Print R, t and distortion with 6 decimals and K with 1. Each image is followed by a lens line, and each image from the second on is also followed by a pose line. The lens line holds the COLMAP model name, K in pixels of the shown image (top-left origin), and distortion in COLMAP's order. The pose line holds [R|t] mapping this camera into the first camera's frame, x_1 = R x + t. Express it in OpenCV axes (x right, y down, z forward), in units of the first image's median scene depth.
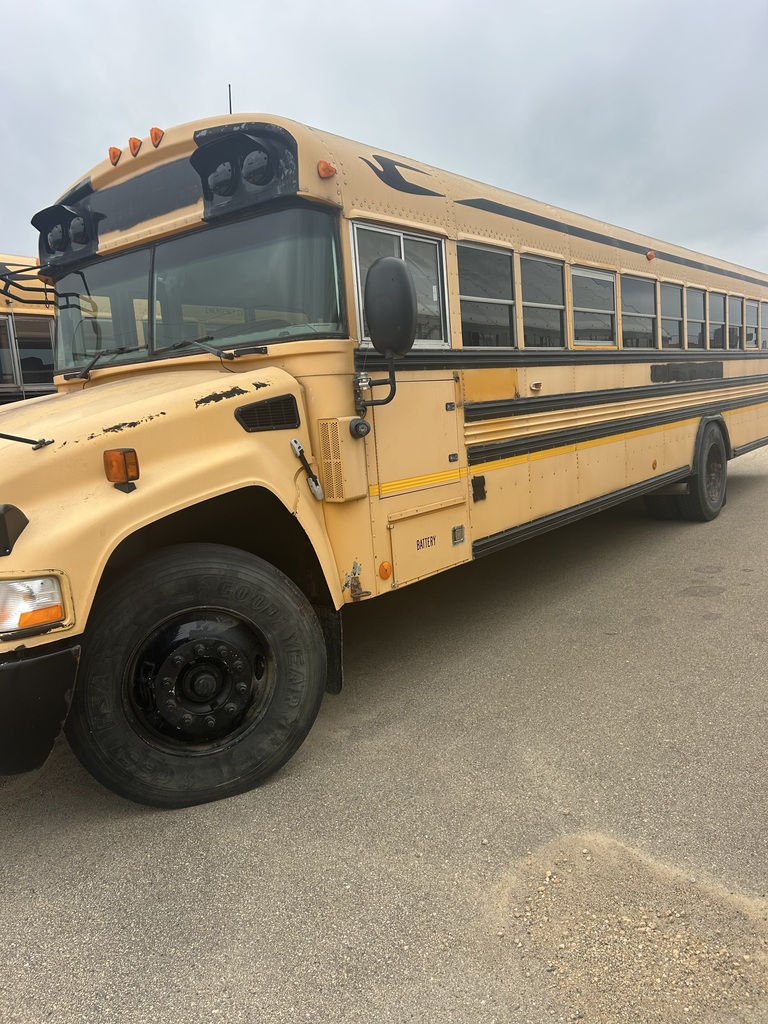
lens RADIAL K [[764.2, 0, 383.2], [0, 764.2, 511.0], [0, 0, 1]] dist [0.022411, -0.012133]
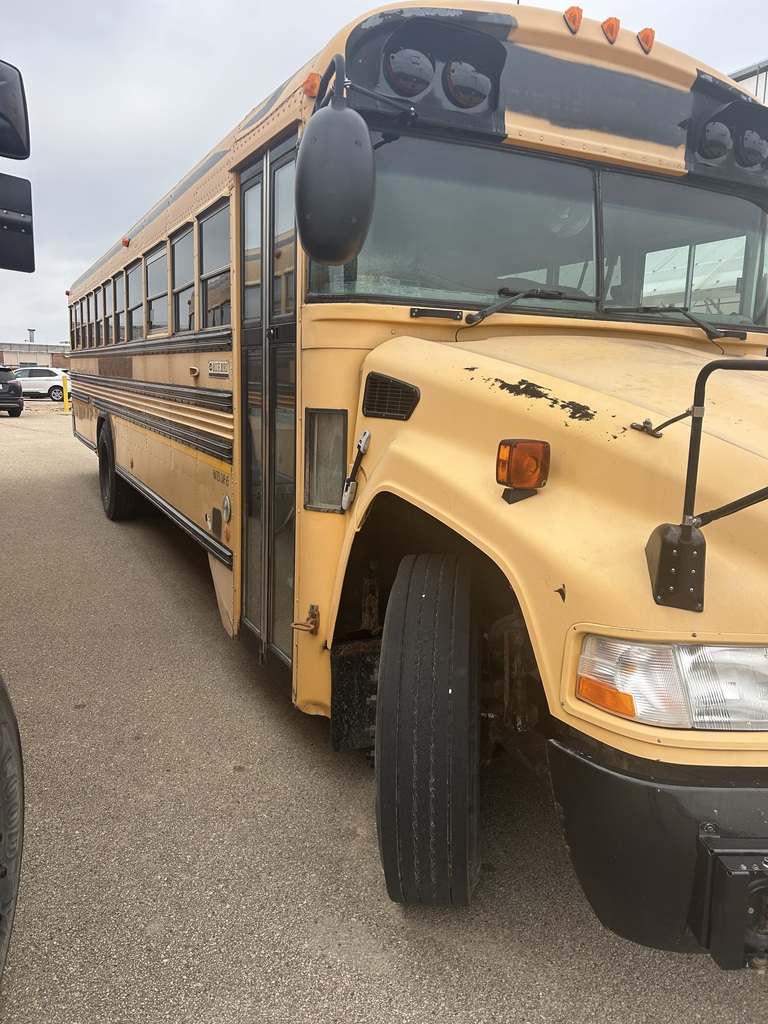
lens RADIAL K [[764.2, 0, 381.5], [0, 764.2, 513.6], [0, 0, 1]] dist [0.022411, -0.012133]
pose [[0.422185, -0.071553, 0.903681, -1.102768], [0.076740, 0.996123, 0.043021, -0.053765], [-0.903256, 0.051186, 0.426039, 0.886784]]
